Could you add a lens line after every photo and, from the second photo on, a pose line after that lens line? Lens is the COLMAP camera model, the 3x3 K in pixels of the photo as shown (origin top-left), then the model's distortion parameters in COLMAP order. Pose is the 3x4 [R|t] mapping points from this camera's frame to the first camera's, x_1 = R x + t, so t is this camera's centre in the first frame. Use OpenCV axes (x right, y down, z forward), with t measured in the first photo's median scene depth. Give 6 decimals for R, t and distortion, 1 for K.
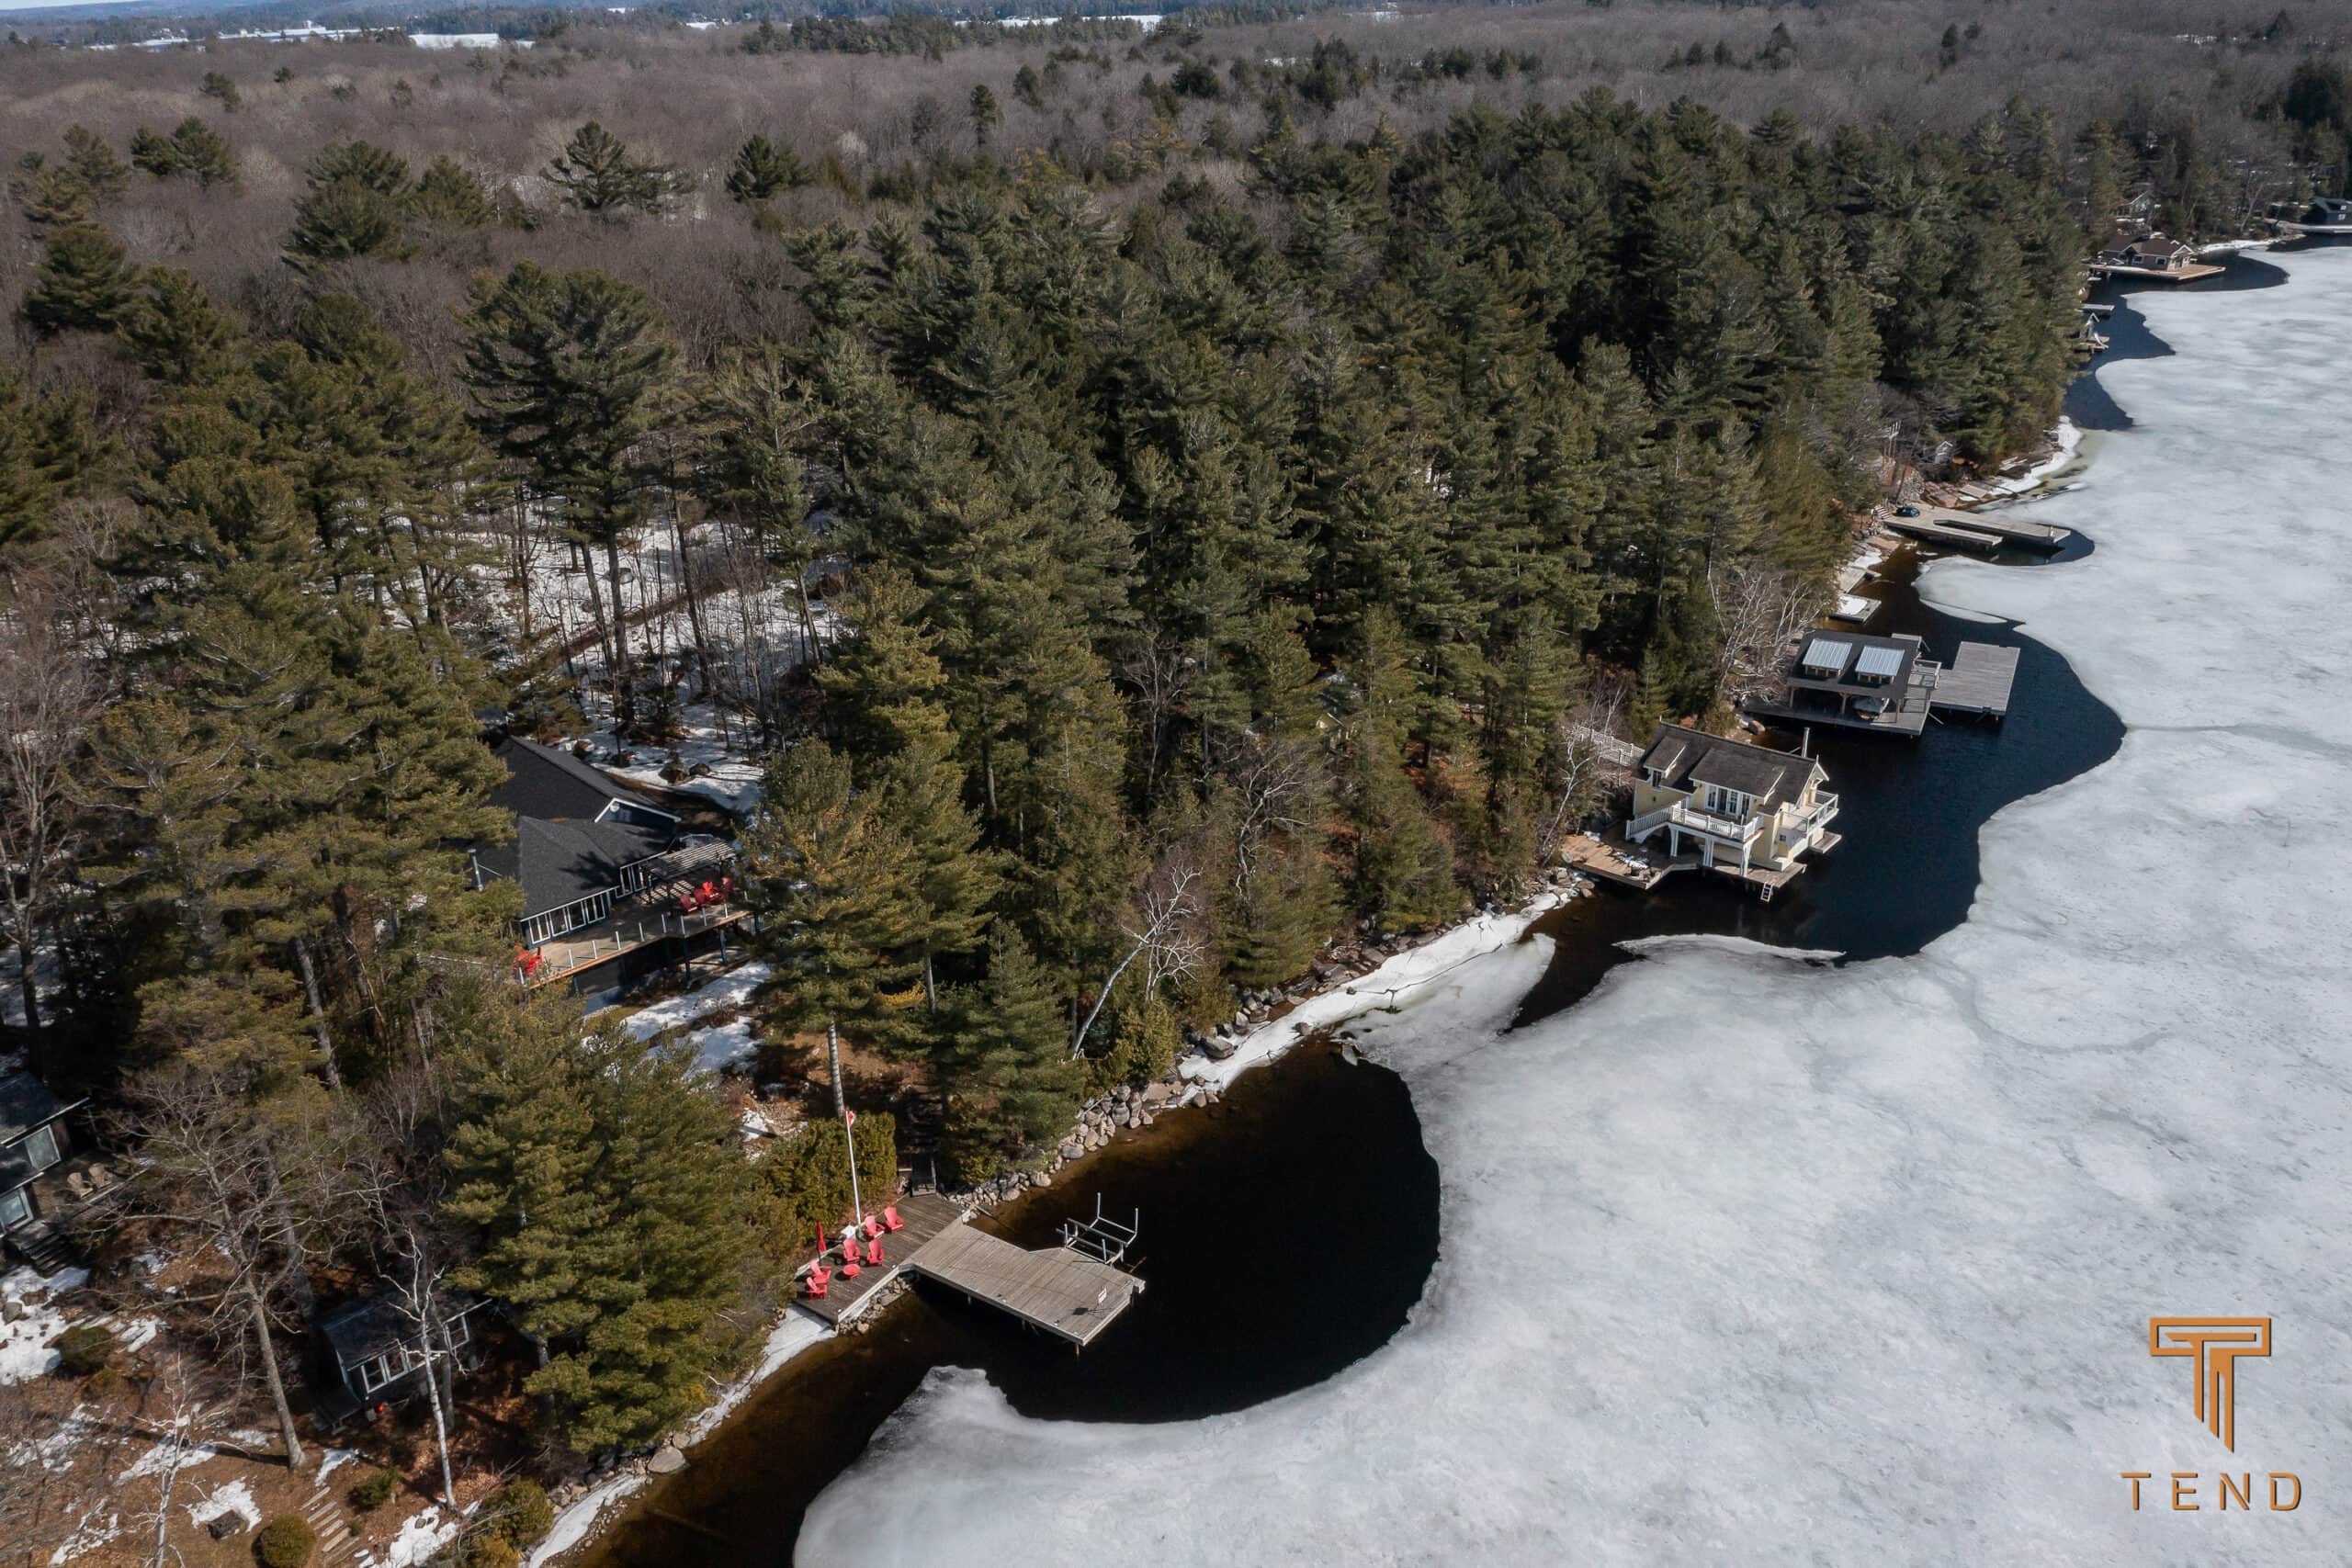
lens RADIAL K [[1951.2, 0, 1219.4], [0, 1951.2, 771.1], [0, 0, 1]] dist [-0.062645, 0.121659]
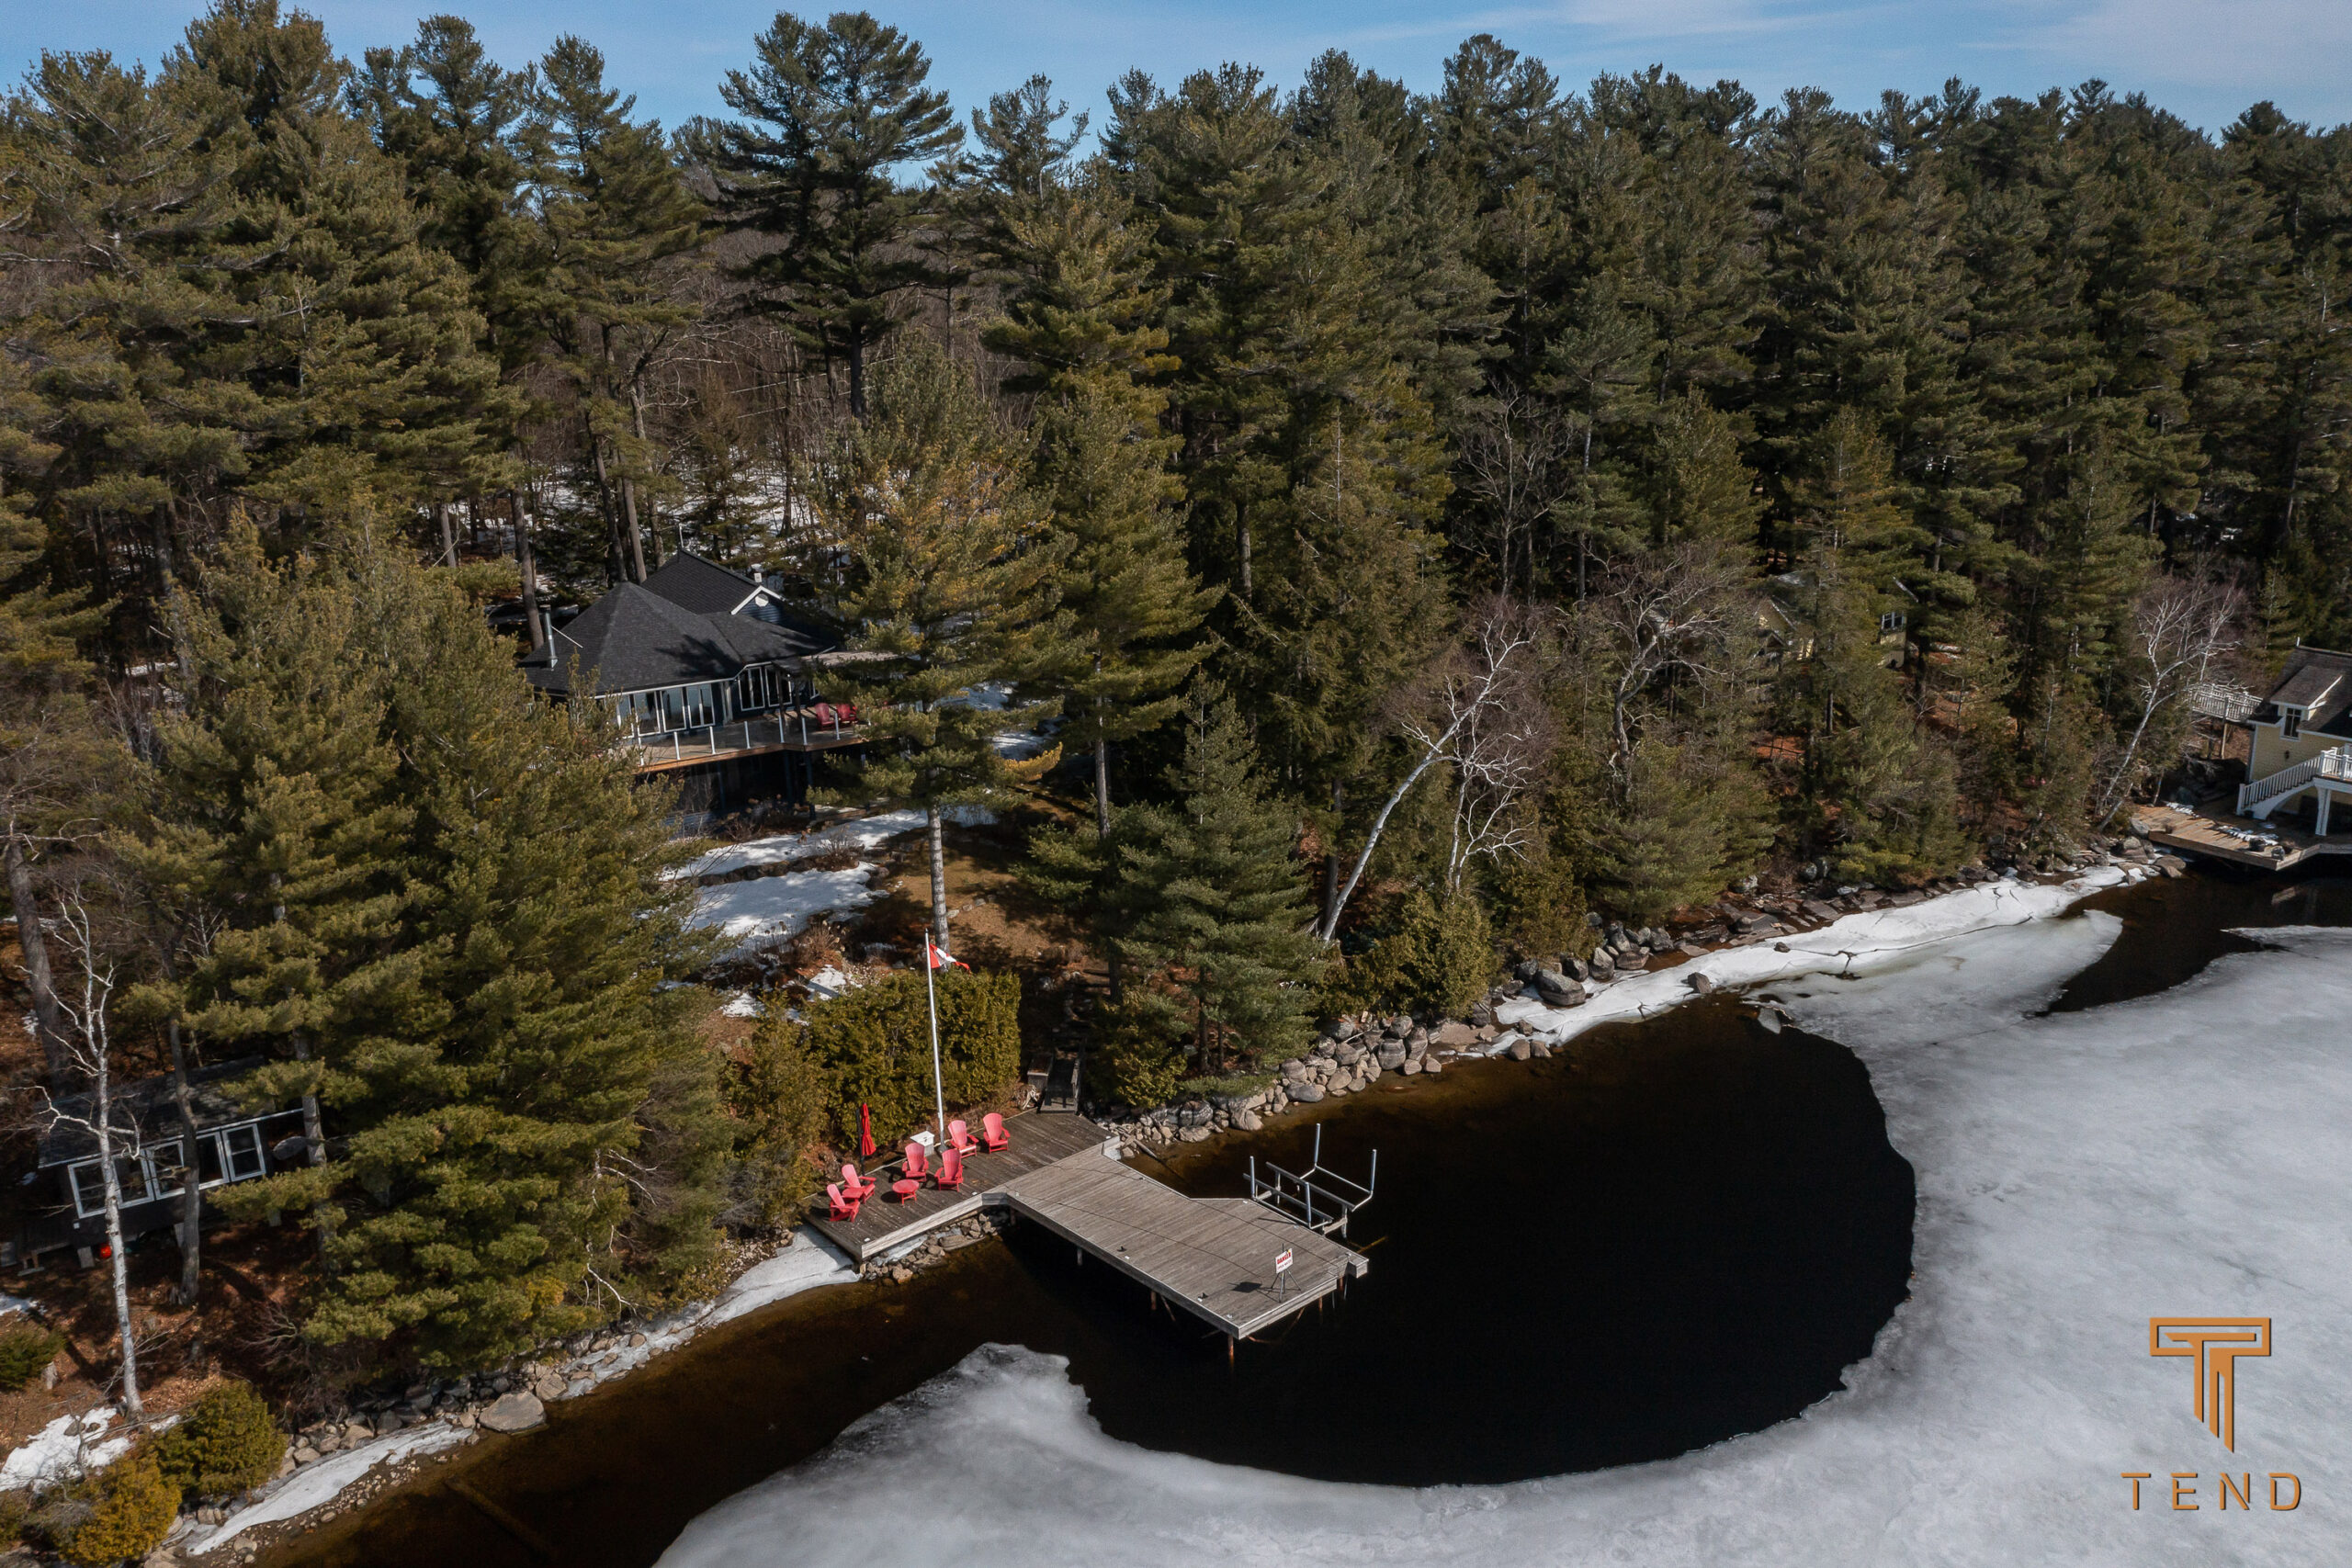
lens RADIAL K [[1910.4, 0, 1176.0], [0, 1910.4, 784.0], [0, 0, 1]] dist [-0.024029, 0.042916]
pose [[0.962196, 0.055154, -0.266715, 0.043940], [-0.090781, 0.988228, -0.123144, 0.172452], [0.256783, 0.142701, 0.955876, 0.366998]]
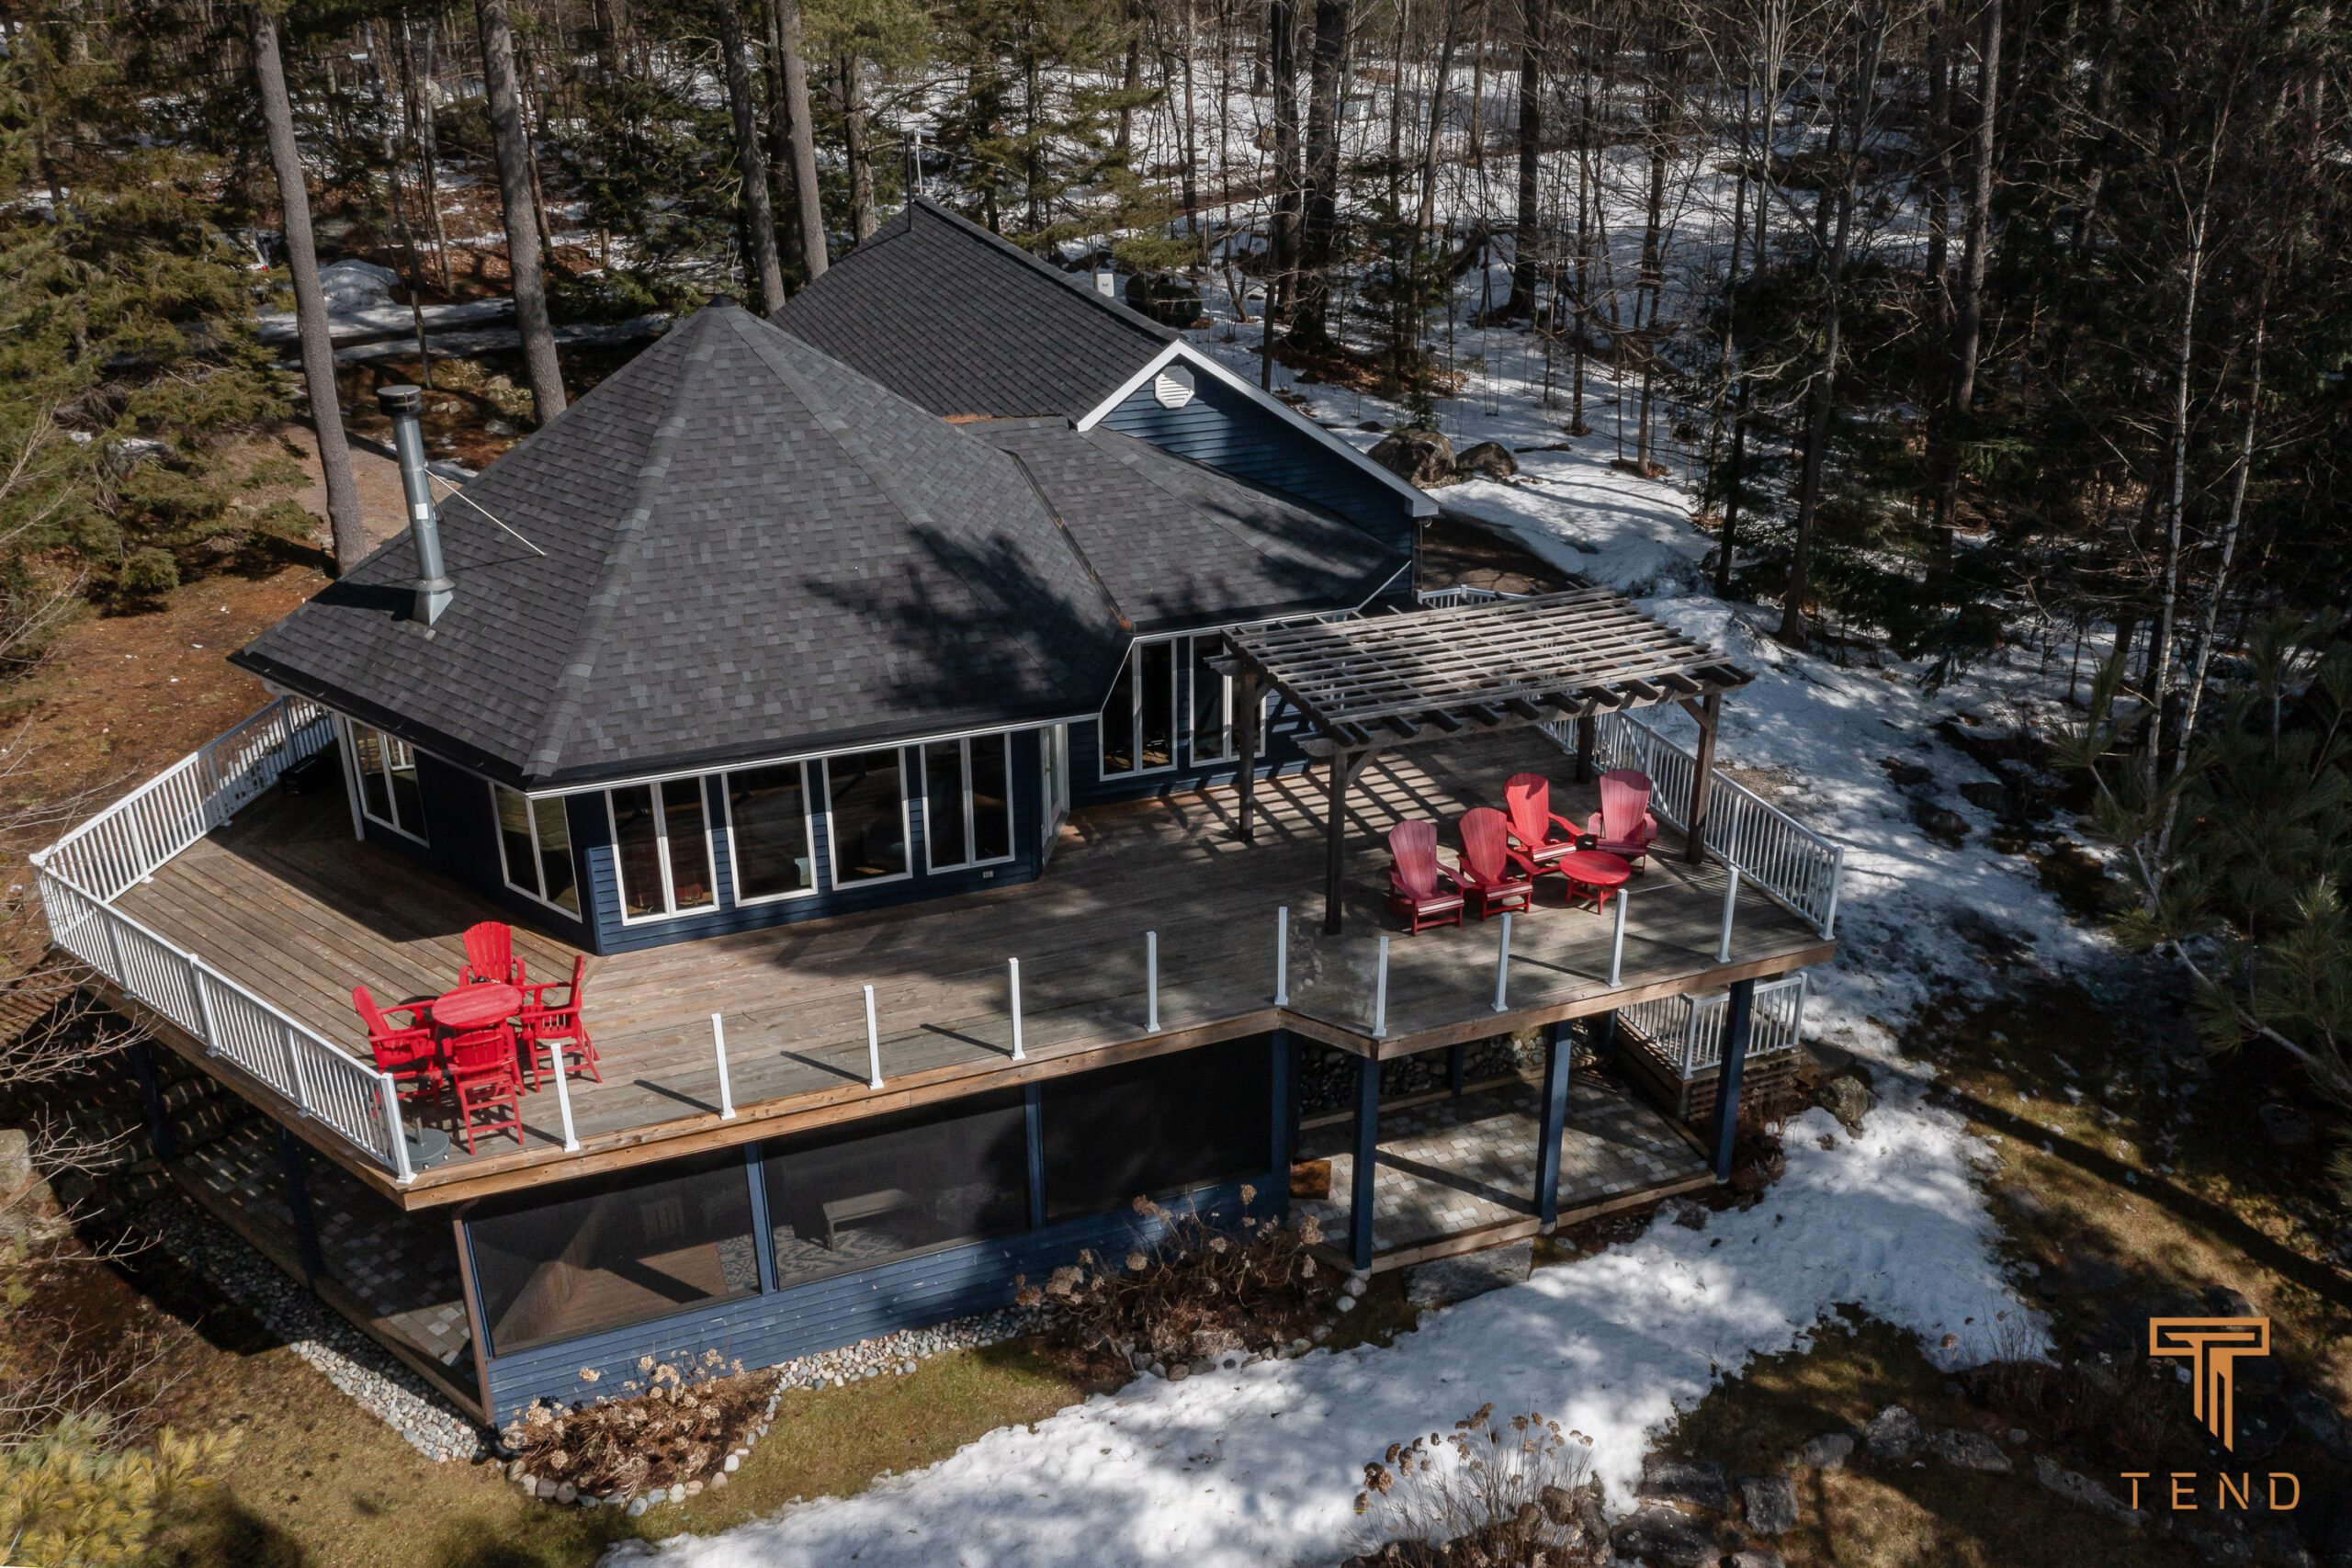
lens RADIAL K [[1951.2, 0, 1219.4], [0, 1951.2, 771.1], [0, 0, 1]] dist [-0.062645, 0.121659]
pose [[0.927745, 0.176499, -0.328844, -0.235326], [-0.174380, 0.984014, 0.036179, 0.055835], [0.329972, 0.023779, 0.943691, 0.829268]]
